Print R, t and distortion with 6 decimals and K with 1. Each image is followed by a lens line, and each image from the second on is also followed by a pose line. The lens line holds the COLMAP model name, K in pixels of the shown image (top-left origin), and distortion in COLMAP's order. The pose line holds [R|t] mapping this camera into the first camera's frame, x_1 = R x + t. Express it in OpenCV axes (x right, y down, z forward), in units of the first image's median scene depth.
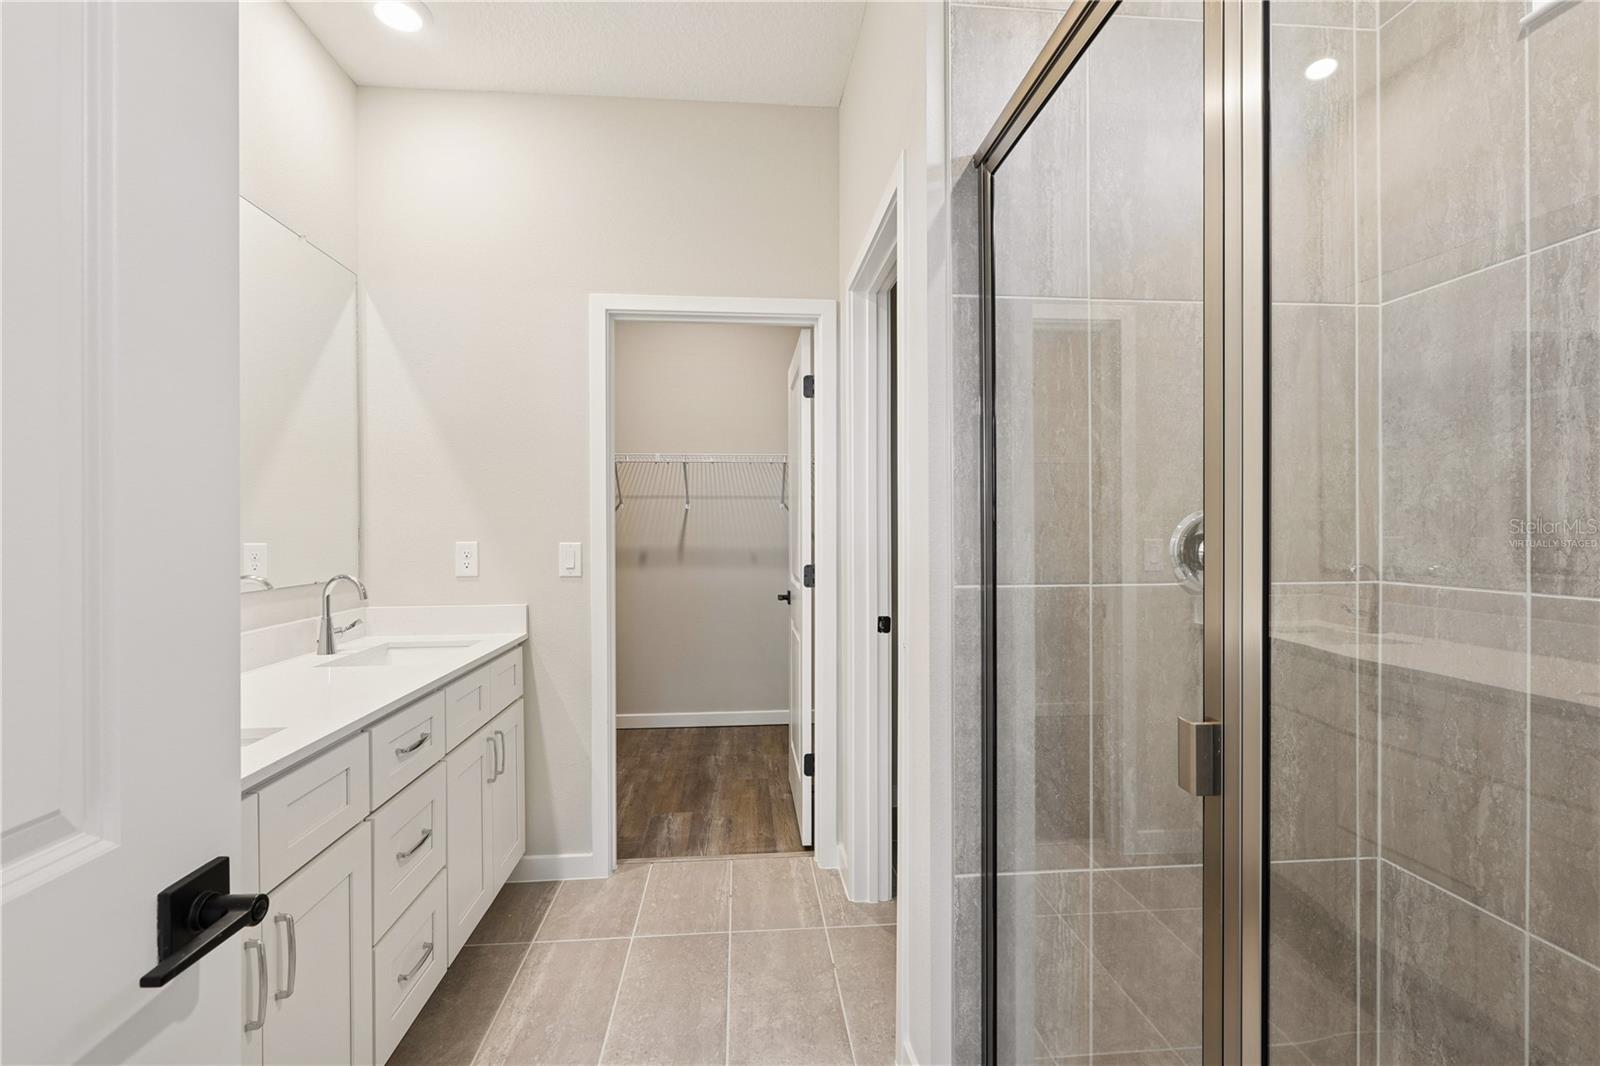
lens RADIAL K [[704.9, 0, 806.4], [0, 704.9, 525.6], [0, 0, 1]] dist [-0.005297, 0.000470]
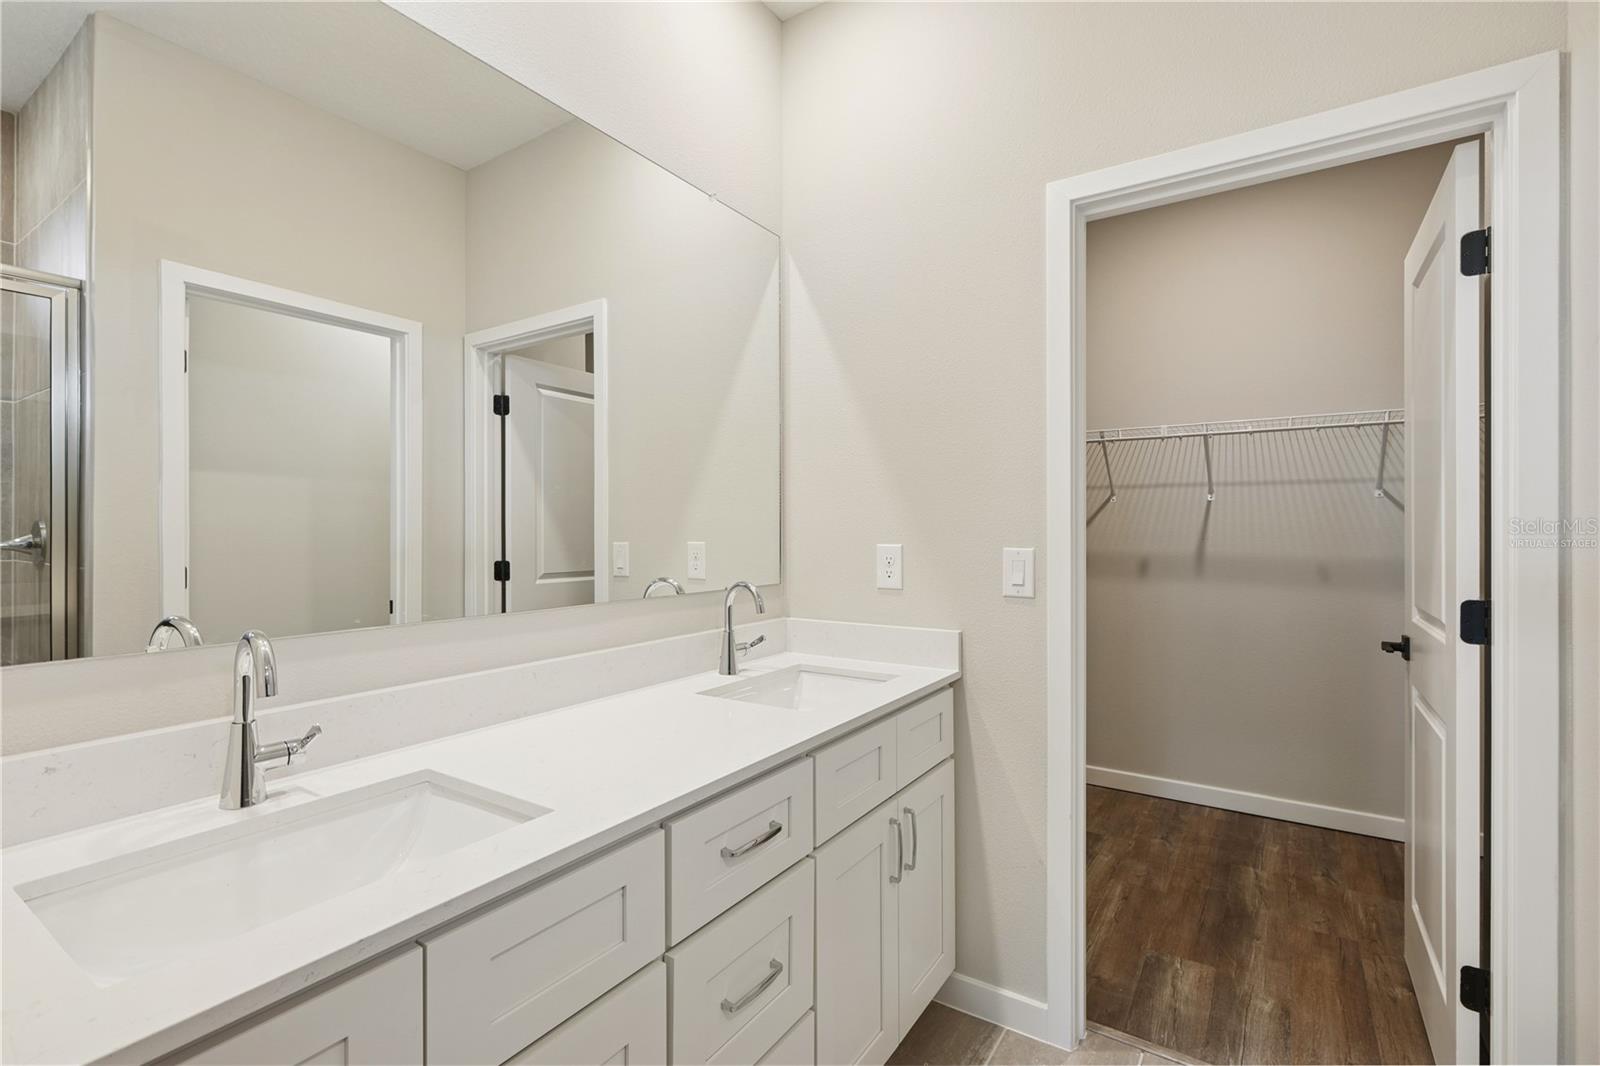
lens RADIAL K [[704.9, 0, 806.4], [0, 704.9, 525.6], [0, 0, 1]] dist [-0.005297, 0.000470]
pose [[0.770838, 0.001900, -0.637029, -0.046107], [-0.000701, 0.999997, 0.002134, 0.000395], [0.637031, -0.001199, 0.770837, 0.293062]]
